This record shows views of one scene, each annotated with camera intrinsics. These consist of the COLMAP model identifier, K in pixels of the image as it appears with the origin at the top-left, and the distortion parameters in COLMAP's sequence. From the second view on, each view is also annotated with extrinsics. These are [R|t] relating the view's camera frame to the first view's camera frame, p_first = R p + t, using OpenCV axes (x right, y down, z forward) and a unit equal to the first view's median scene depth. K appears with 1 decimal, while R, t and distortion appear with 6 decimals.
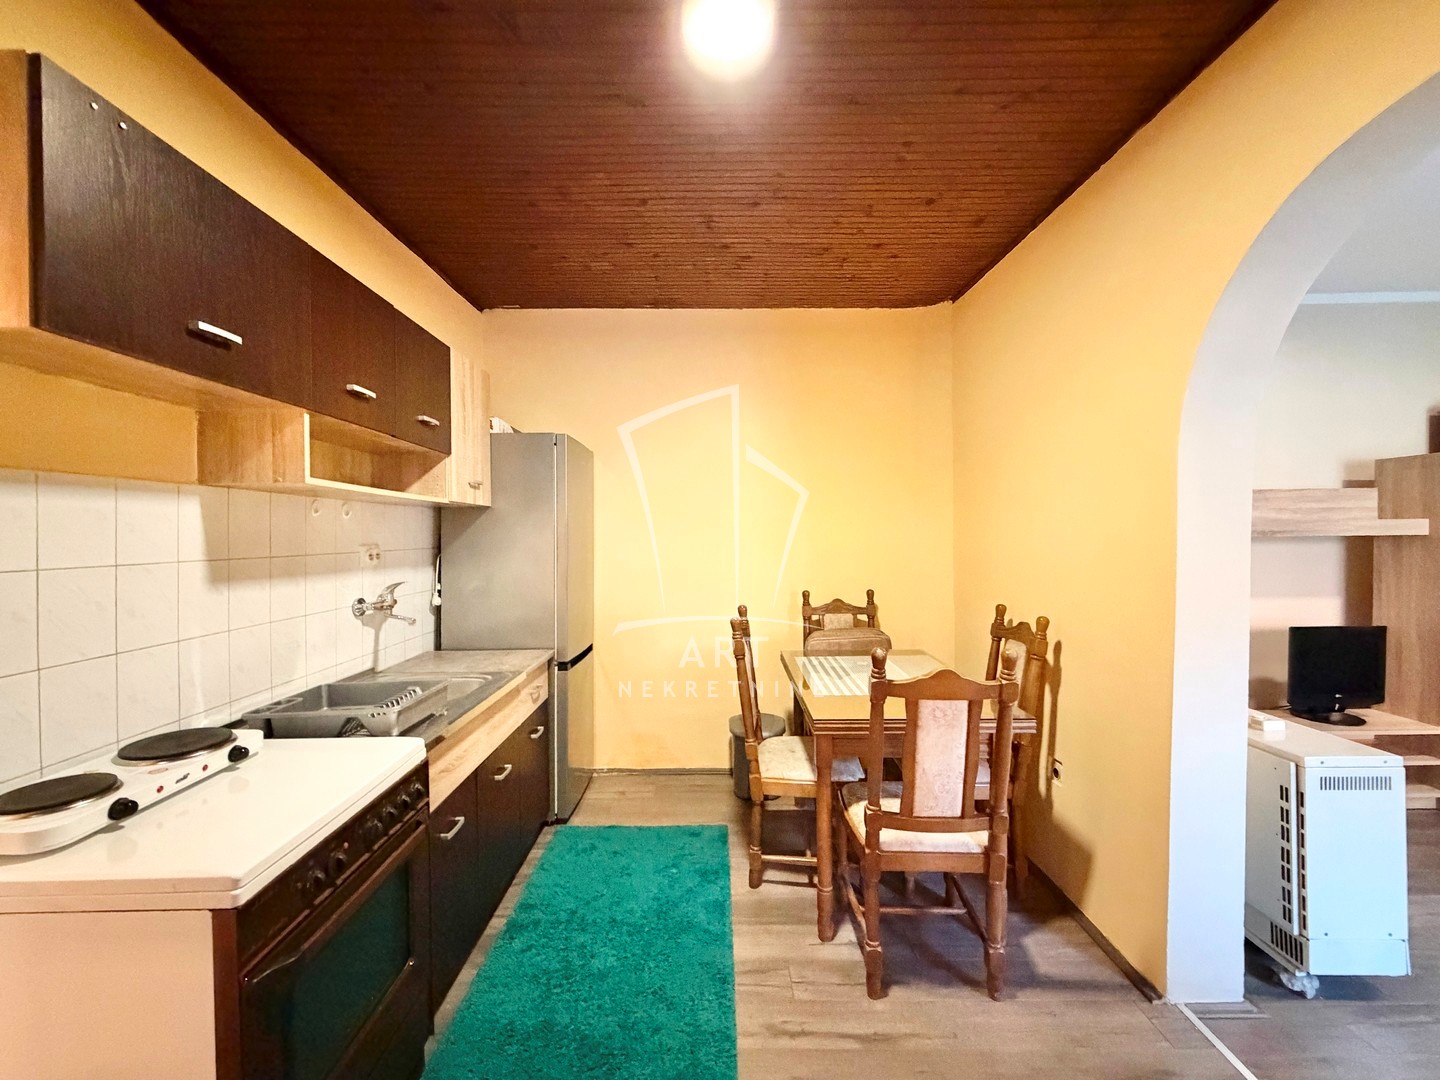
lens RADIAL K [[573.0, 0, 720.0], [0, 573.0, 540.0], [0, 0, 1]] dist [-0.000881, -0.000196]
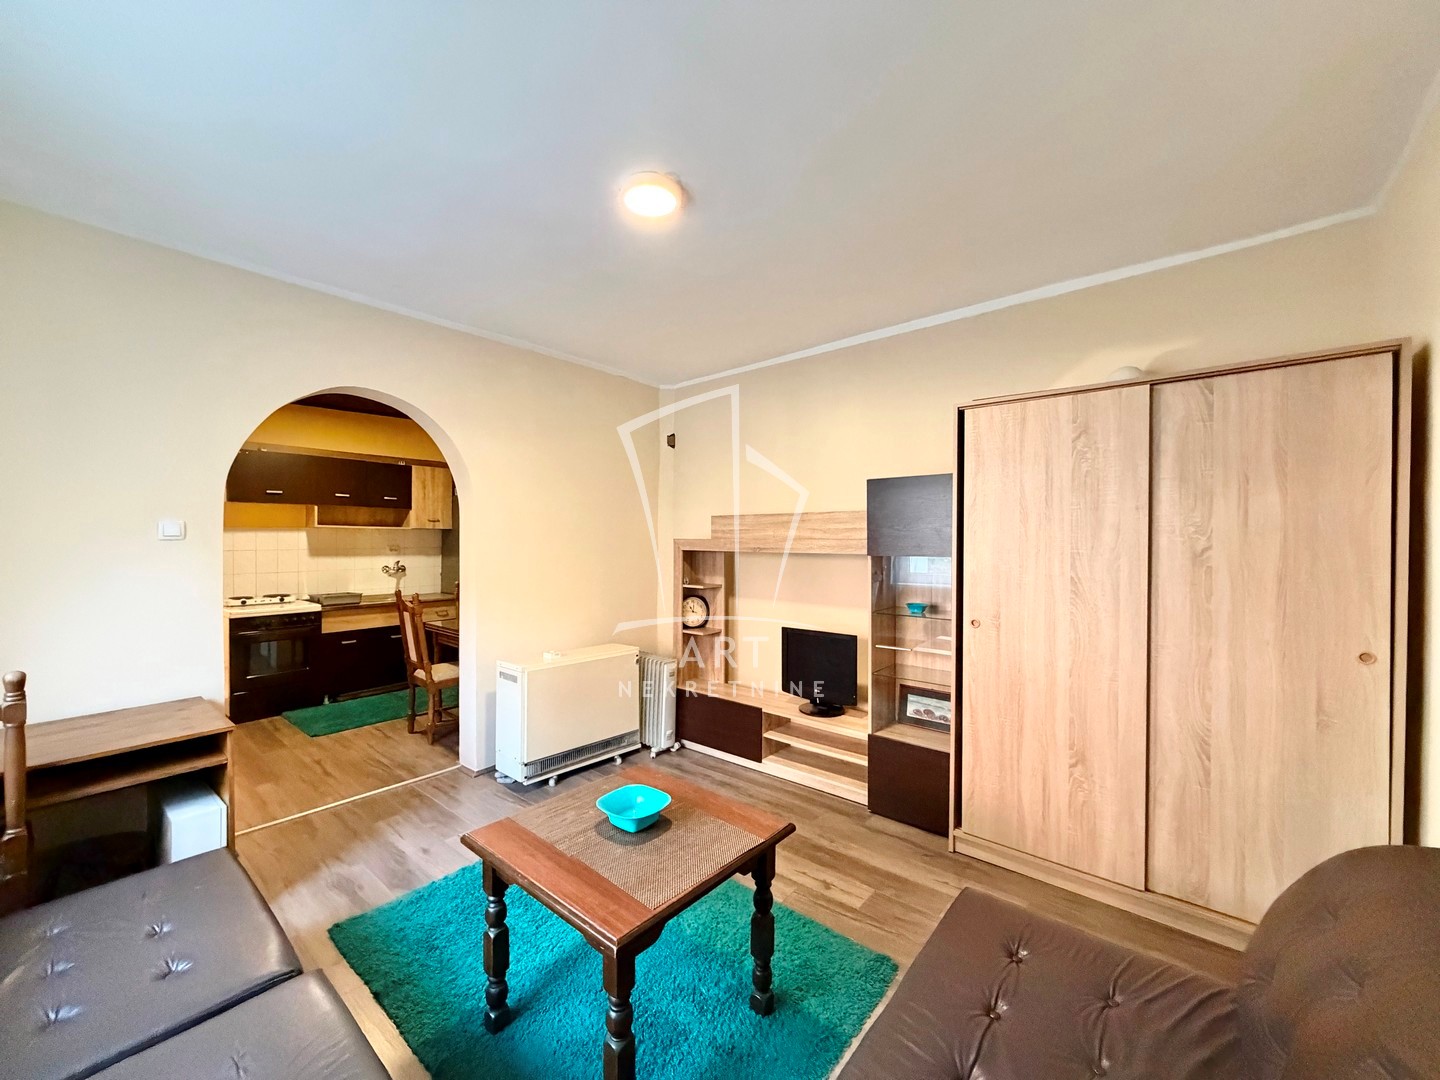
lens RADIAL K [[573.0, 0, 720.0], [0, 573.0, 540.0], [0, 0, 1]] dist [-0.000881, -0.000196]
pose [[0.770586, 0.012805, -0.637207, 2.142291], [-0.015704, 0.999876, 0.001102, -0.040848], [0.637142, 0.009158, 0.770692, -0.041094]]
